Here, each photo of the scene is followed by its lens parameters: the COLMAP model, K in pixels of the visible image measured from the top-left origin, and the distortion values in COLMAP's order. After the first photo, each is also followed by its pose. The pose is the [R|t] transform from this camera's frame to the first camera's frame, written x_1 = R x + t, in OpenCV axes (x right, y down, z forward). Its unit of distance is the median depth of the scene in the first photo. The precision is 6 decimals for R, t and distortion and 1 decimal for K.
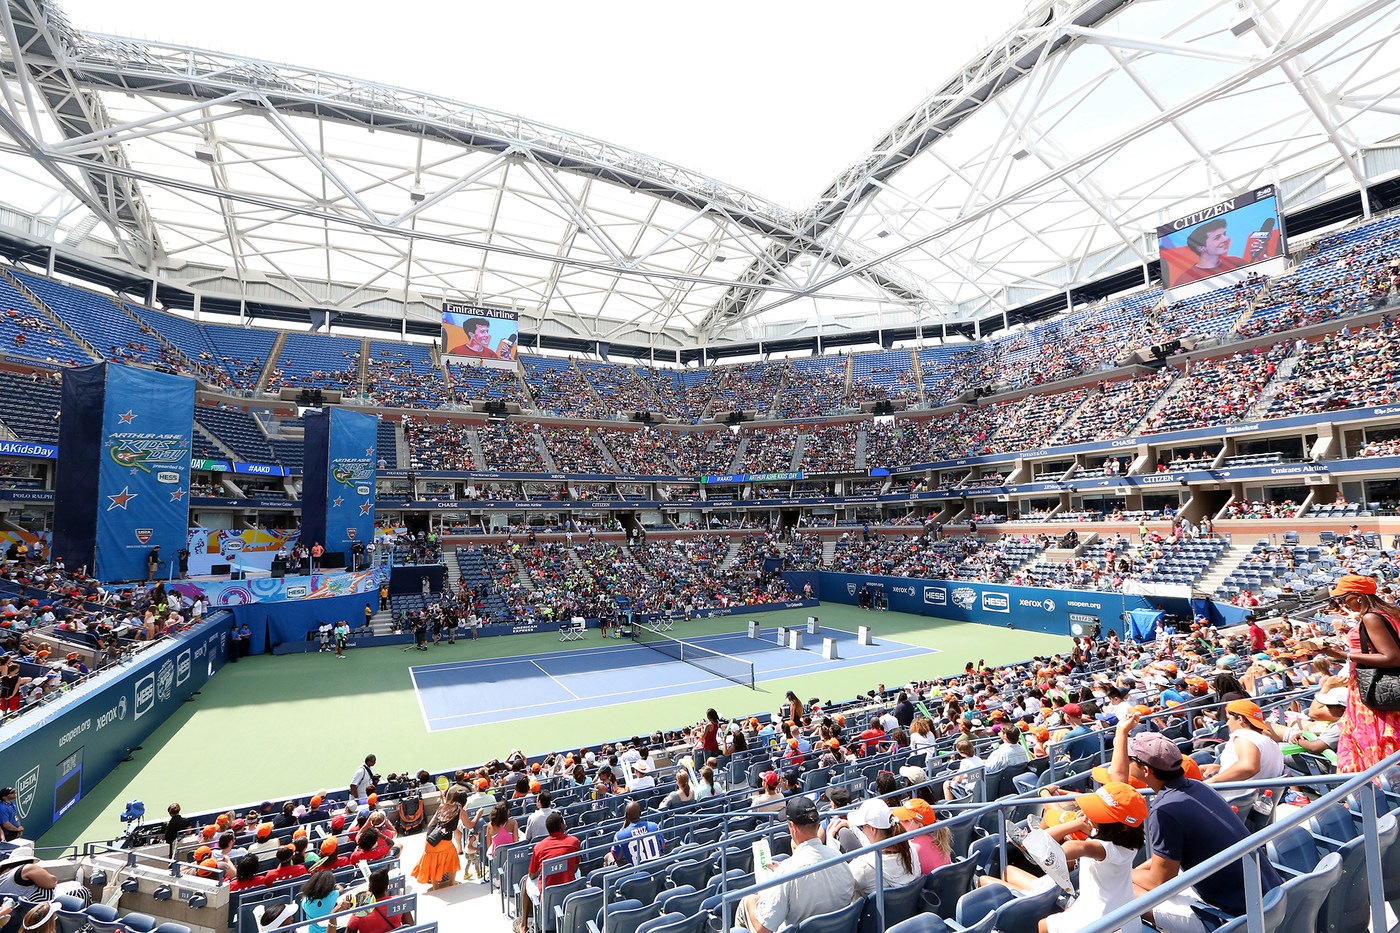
lens RADIAL K [[638.2, 0, 695.8], [0, 638.2, 465.9], [0, 0, 1]] dist [-0.048462, 0.018124]
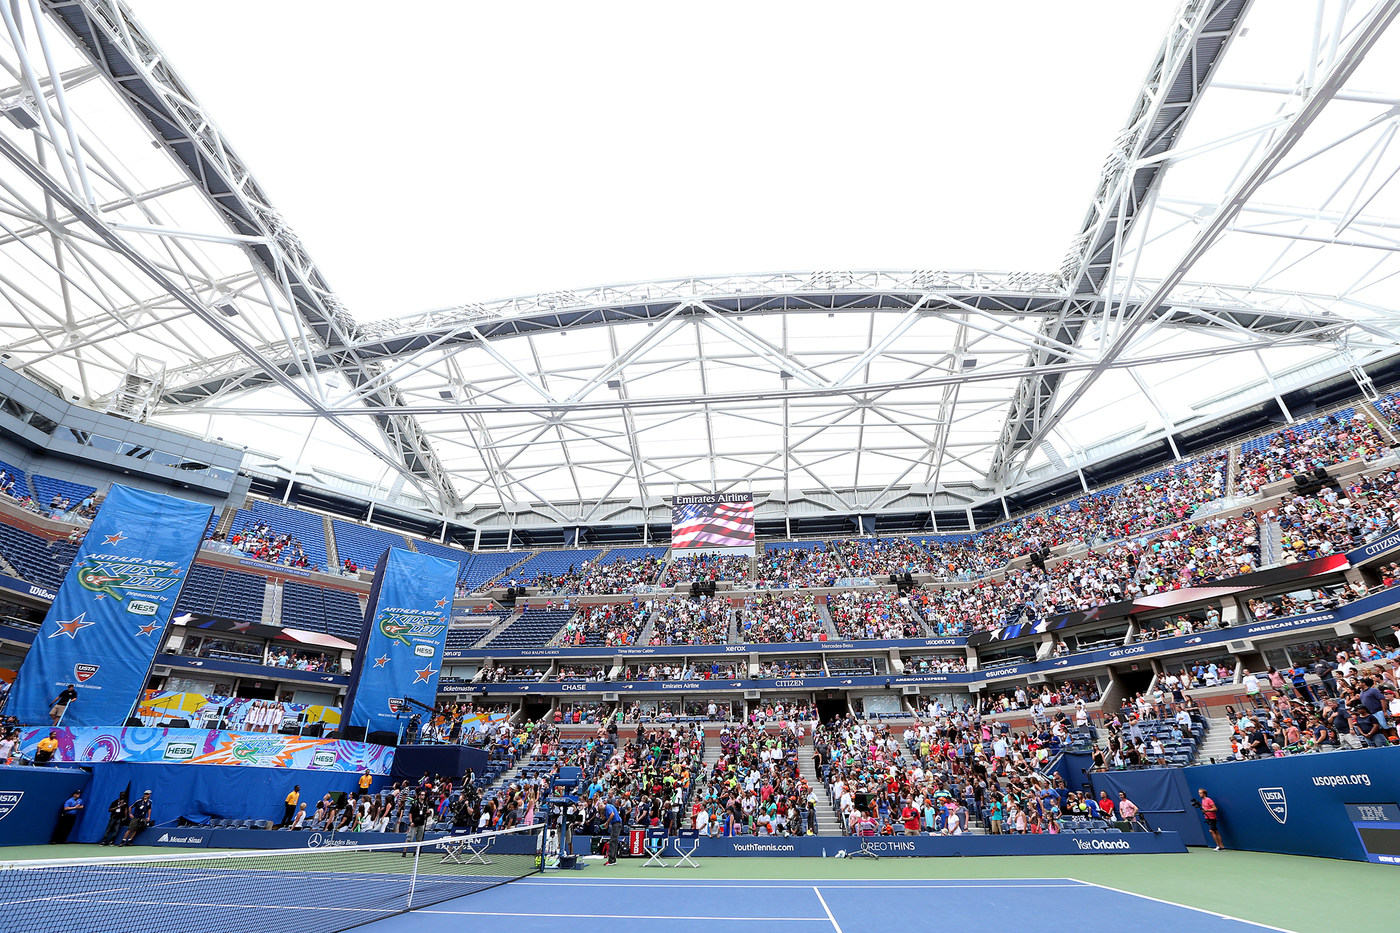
lens RADIAL K [[638.2, 0, 695.8], [0, 638.2, 465.9], [0, 0, 1]] dist [-0.048462, 0.018124]
pose [[0.837019, -0.245354, -0.489081, 0.129142], [0.034993, 0.916005, -0.399637, 0.100610], [0.546053, 0.317390, 0.775300, 0.328624]]
